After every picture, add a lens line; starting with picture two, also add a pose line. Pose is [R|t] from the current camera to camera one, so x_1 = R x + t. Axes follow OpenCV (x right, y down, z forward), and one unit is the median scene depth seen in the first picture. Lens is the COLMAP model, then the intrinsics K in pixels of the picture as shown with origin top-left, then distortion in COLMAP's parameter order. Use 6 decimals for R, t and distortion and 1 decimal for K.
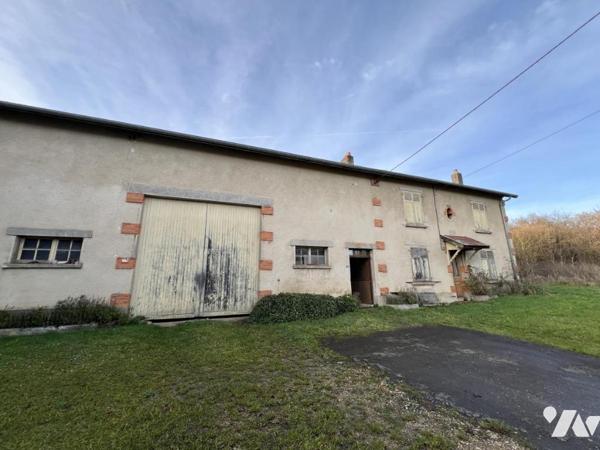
lens RADIAL K [[245.3, 0, 300.0], [0, 245.3, 225.0], [0, 0, 1]] dist [0.001601, -0.000115]
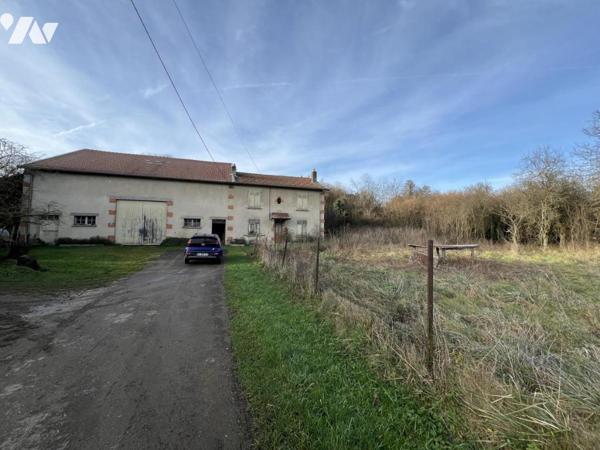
lens RADIAL K [[245.3, 0, 300.0], [0, 245.3, 225.0], [0, 0, 1]] dist [0.001601, -0.000115]
pose [[0.998514, 0.022532, -0.049615, 1.249564], [-0.013199, 0.983401, 0.180963, -0.301575], [0.052869, -0.180039, 0.982238, -1.298420]]
